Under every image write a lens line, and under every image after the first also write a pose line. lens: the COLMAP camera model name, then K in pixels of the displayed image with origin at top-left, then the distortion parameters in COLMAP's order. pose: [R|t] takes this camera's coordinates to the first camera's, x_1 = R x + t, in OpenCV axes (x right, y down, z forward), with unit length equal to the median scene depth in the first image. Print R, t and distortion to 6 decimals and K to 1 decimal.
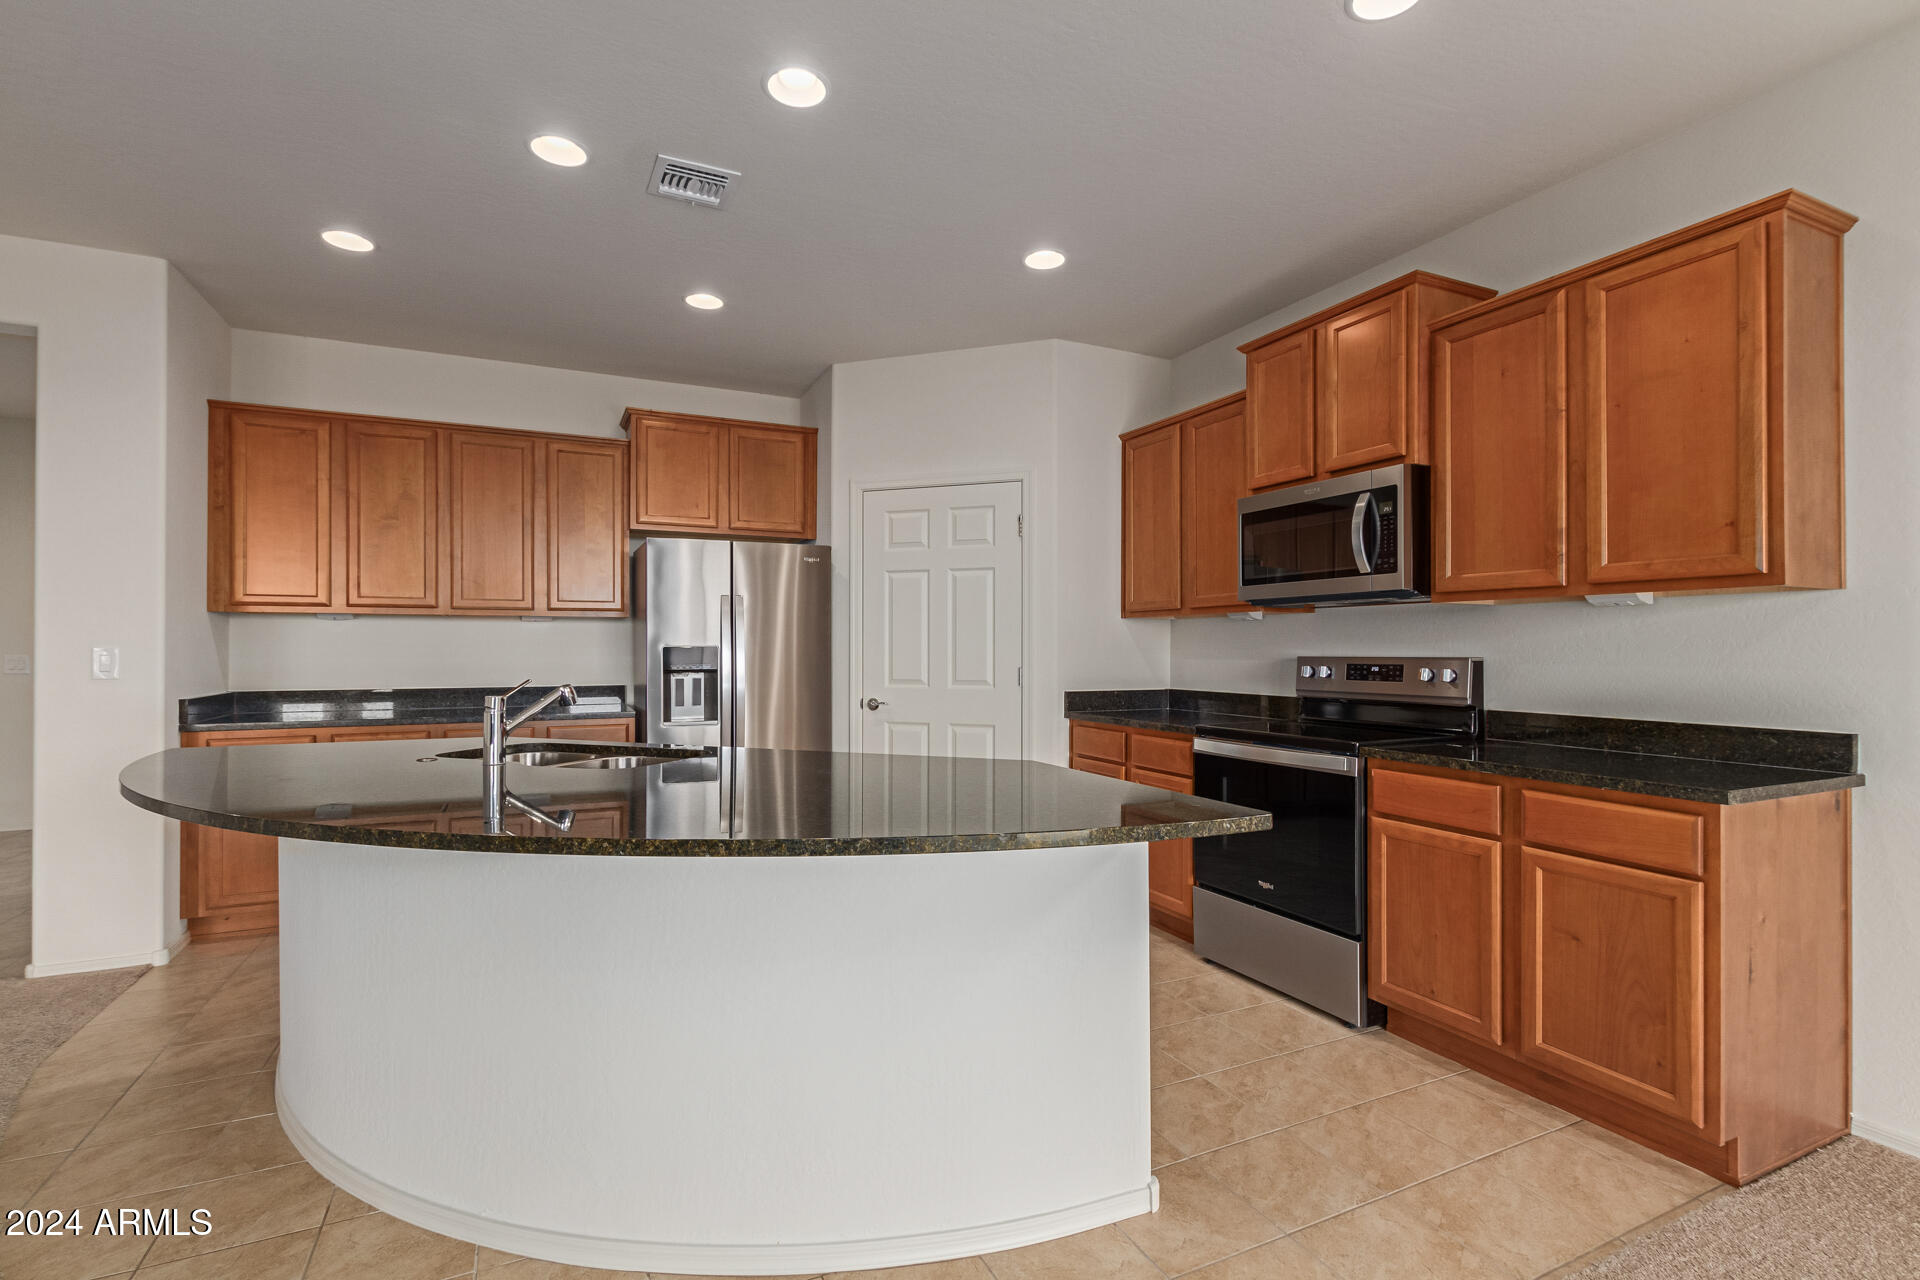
lens RADIAL K [[875.7, 0, 952.0], [0, 875.7, 645.2], [0, 0, 1]] dist [0.001200, 0.000102]
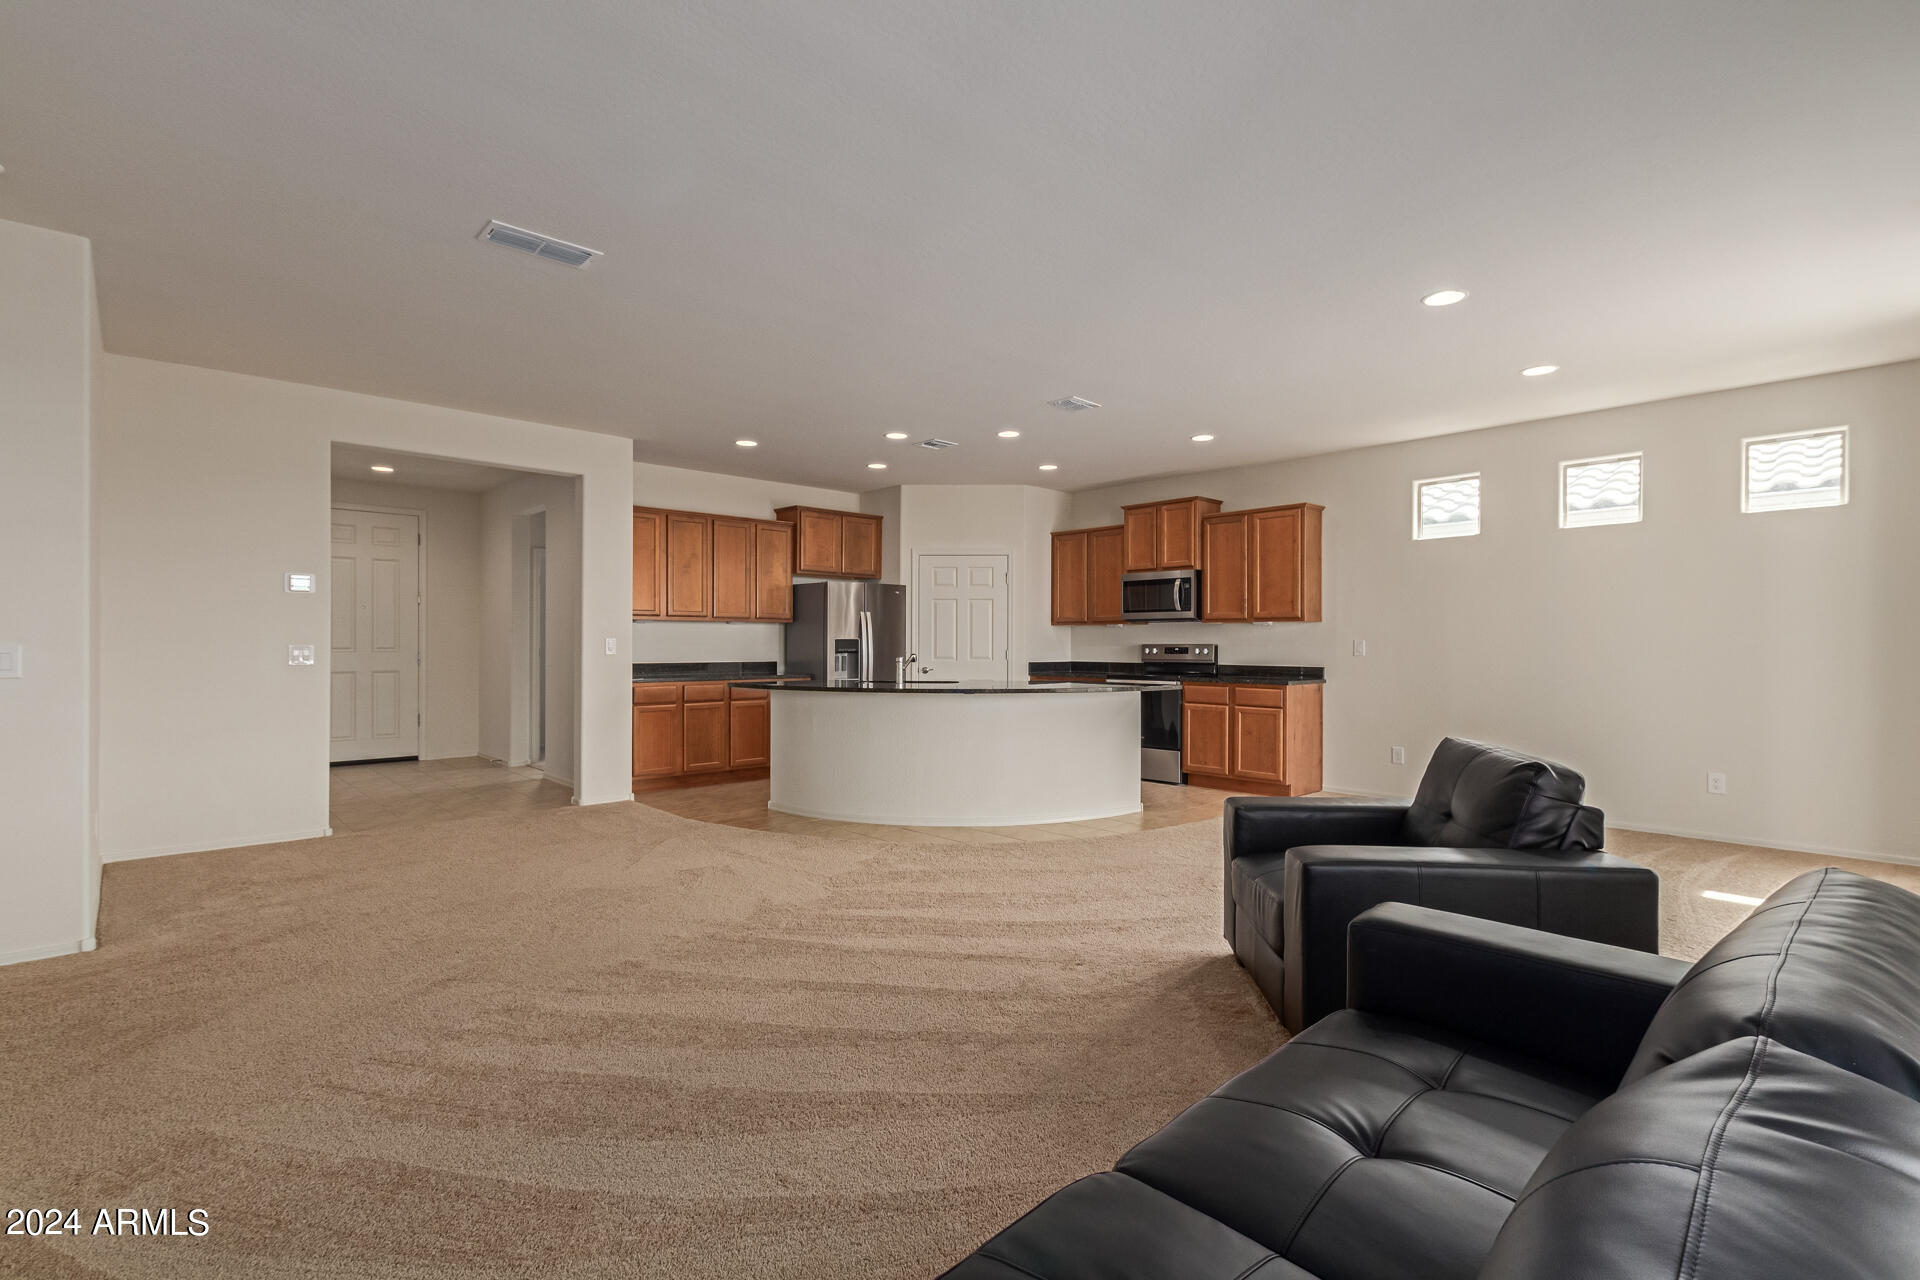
lens RADIAL K [[873.0, 0, 967.4], [0, 873.0, 641.9], [0, 0, 1]] dist [0.005076, 0.000662]
pose [[0.949413, 0.001630, 0.314025, -0.877705], [-0.002658, 0.999992, 0.002846, 0.002497], [-0.314018, -0.003536, 0.949410, -1.174939]]
